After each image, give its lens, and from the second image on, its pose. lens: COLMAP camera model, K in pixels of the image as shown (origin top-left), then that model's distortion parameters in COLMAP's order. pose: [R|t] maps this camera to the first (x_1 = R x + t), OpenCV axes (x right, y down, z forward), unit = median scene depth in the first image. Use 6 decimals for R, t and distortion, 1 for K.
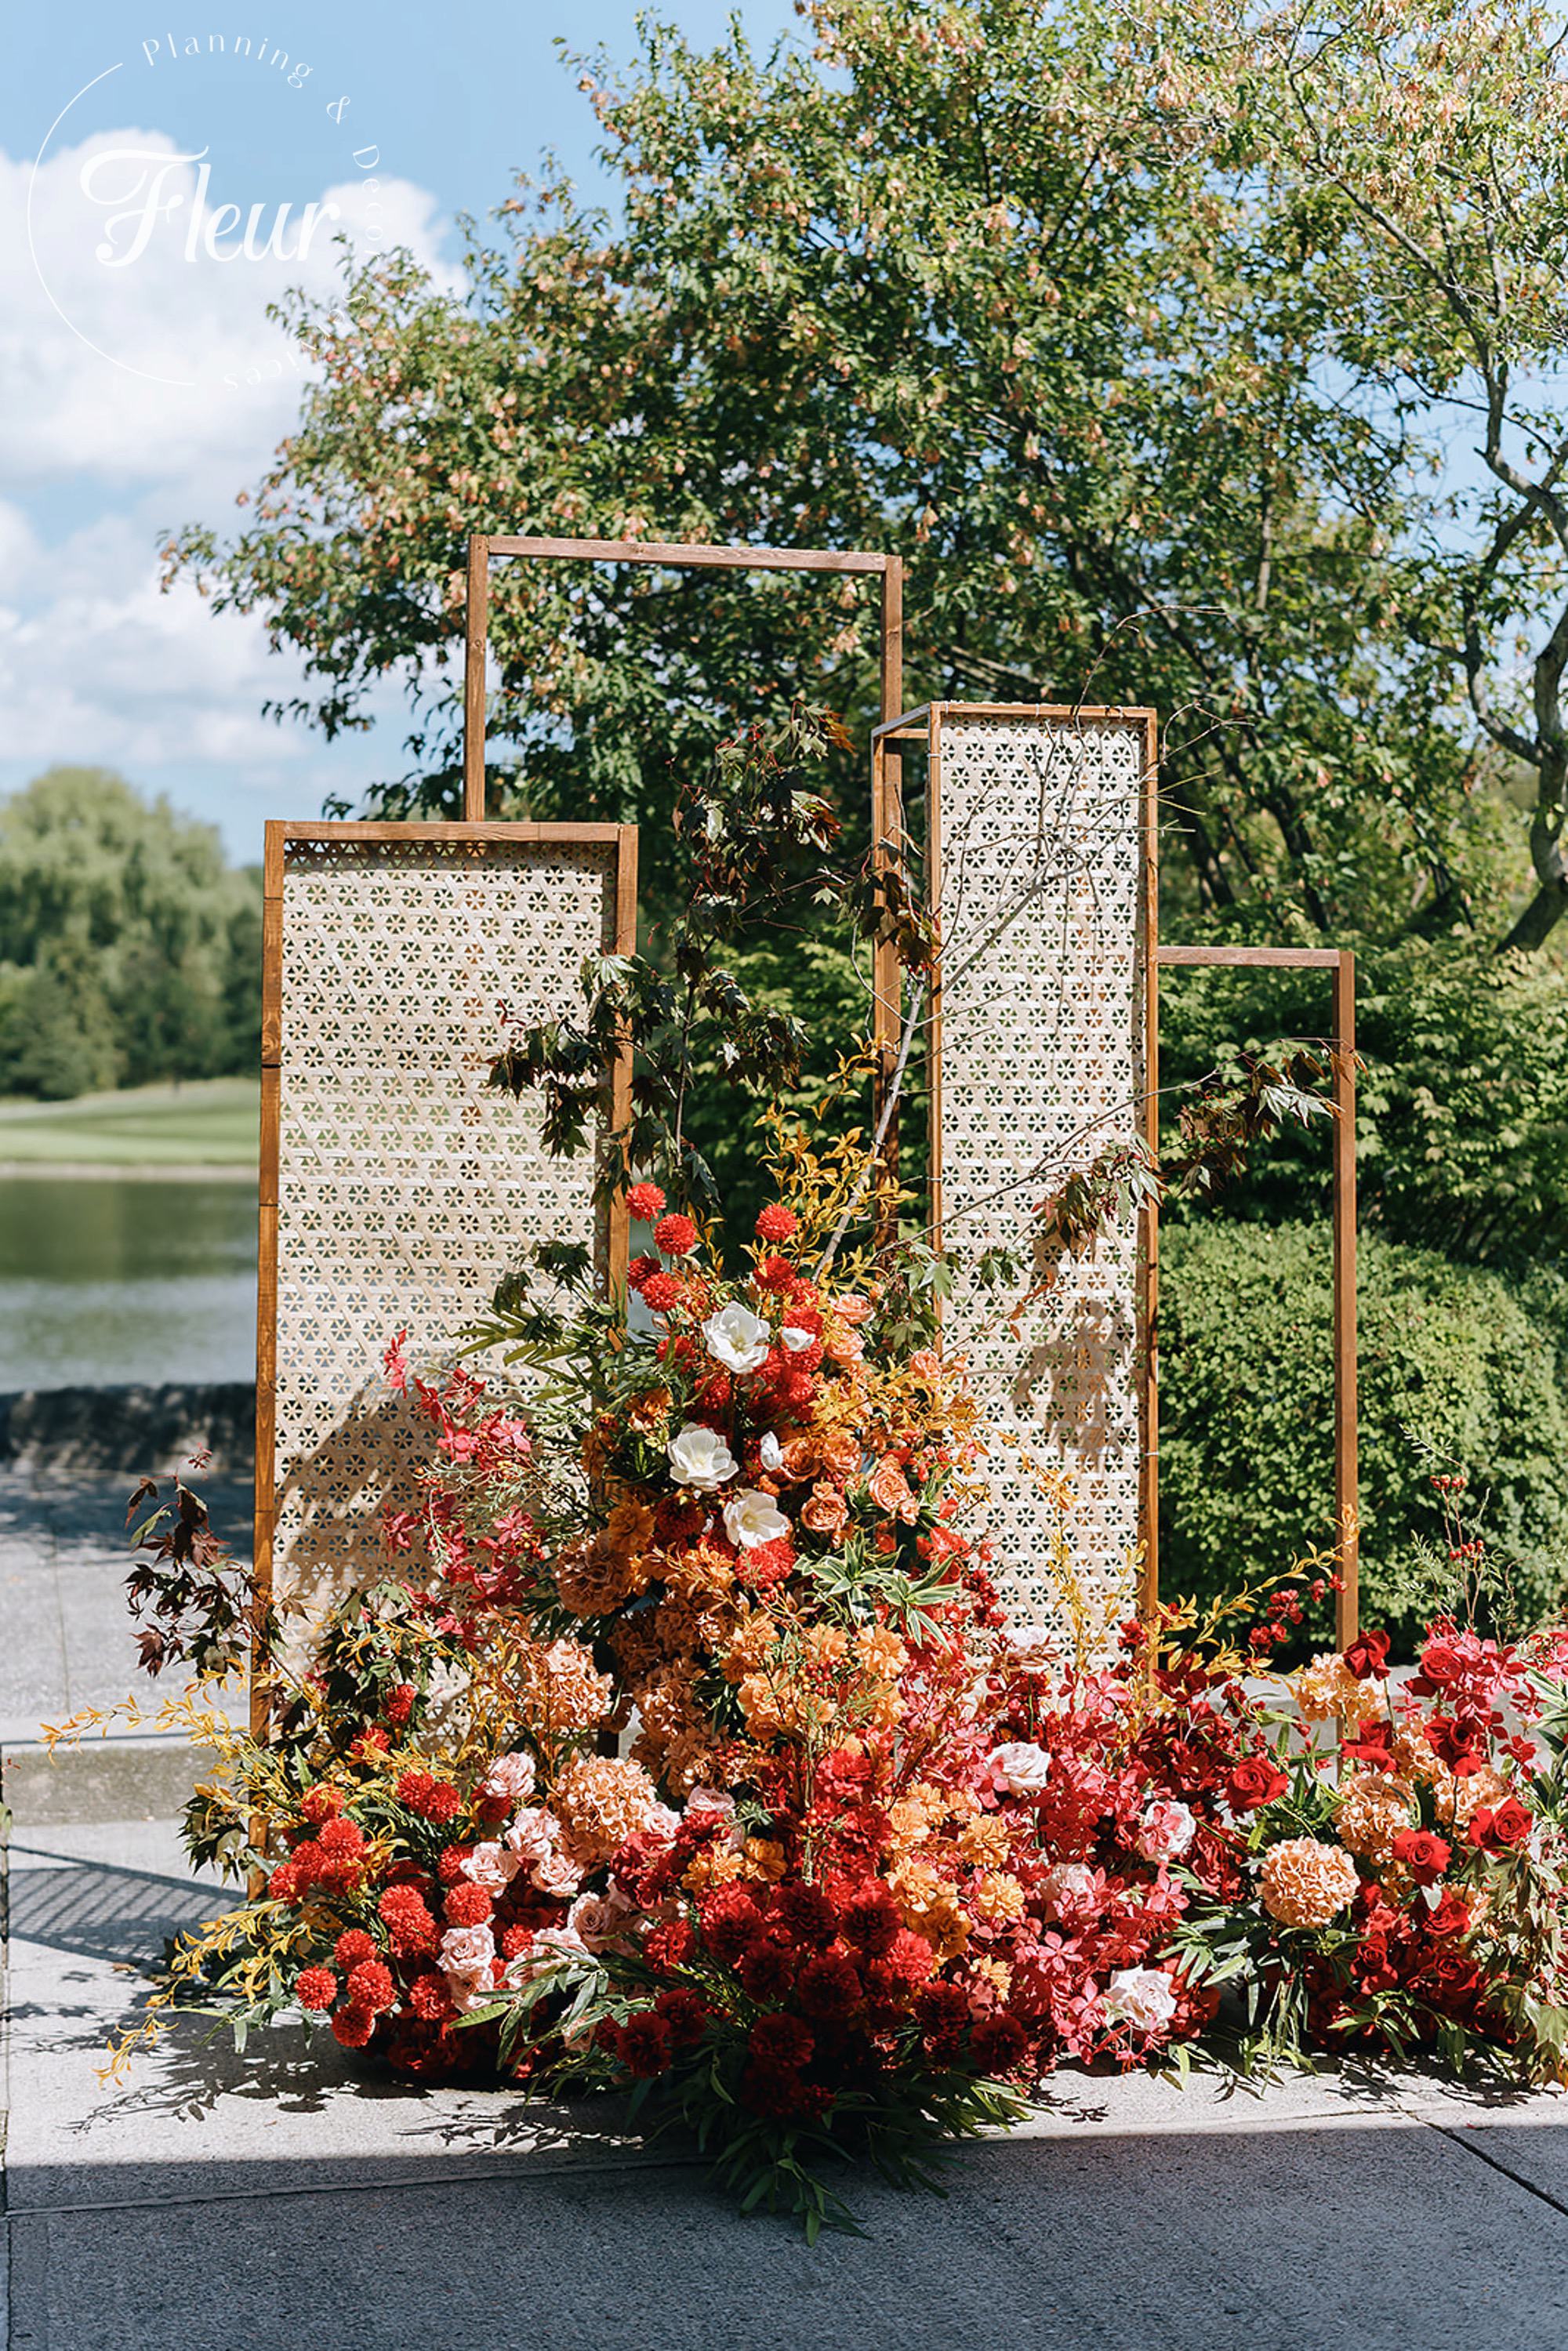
lens RADIAL K [[3592.1, 0, 842.9], [0, 3592.1, 1203.7], [0, 0, 1]] dist [0.013209, 0.000000]
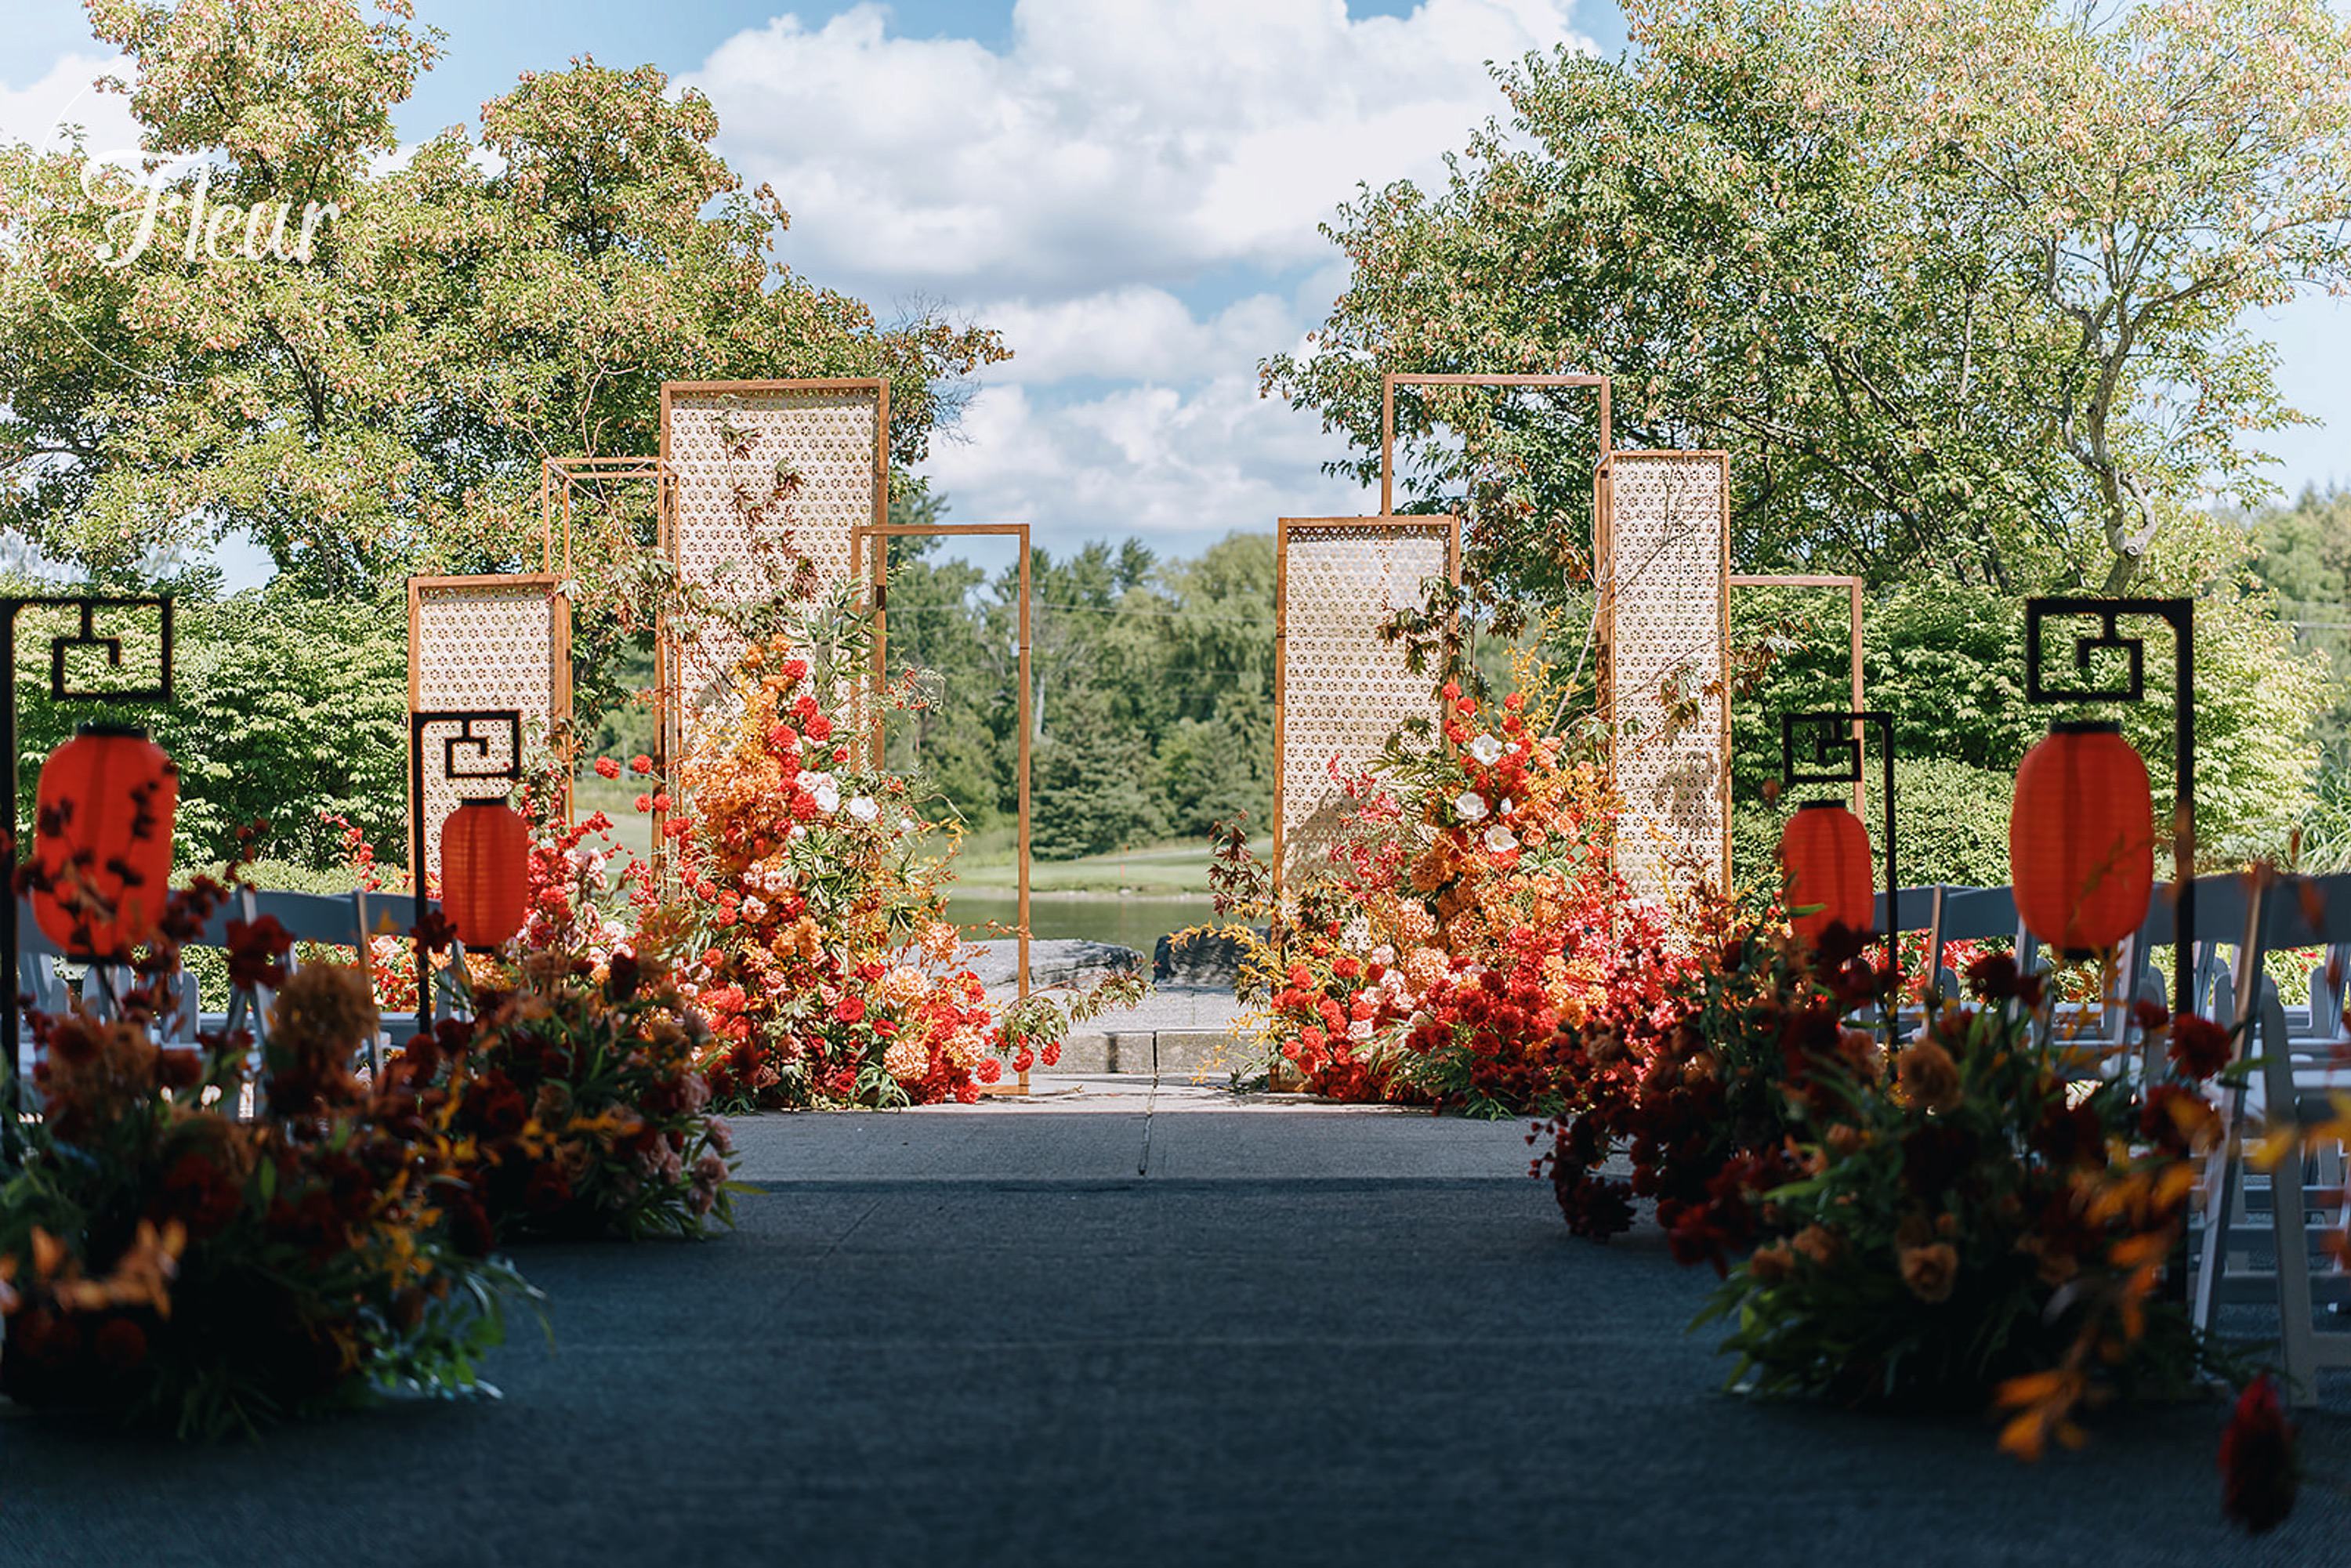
lens RADIAL K [[3591.8, 0, 1186.8], [0, 3591.8, 762.0], [0, 0, 1]] dist [0.013209, 0.000000]
pose [[0.973942, -0.010609, -0.226551, 0.243386], [-0.002141, 0.998431, -0.055962, 0.142717], [0.226789, 0.054989, 0.972390, -0.967181]]
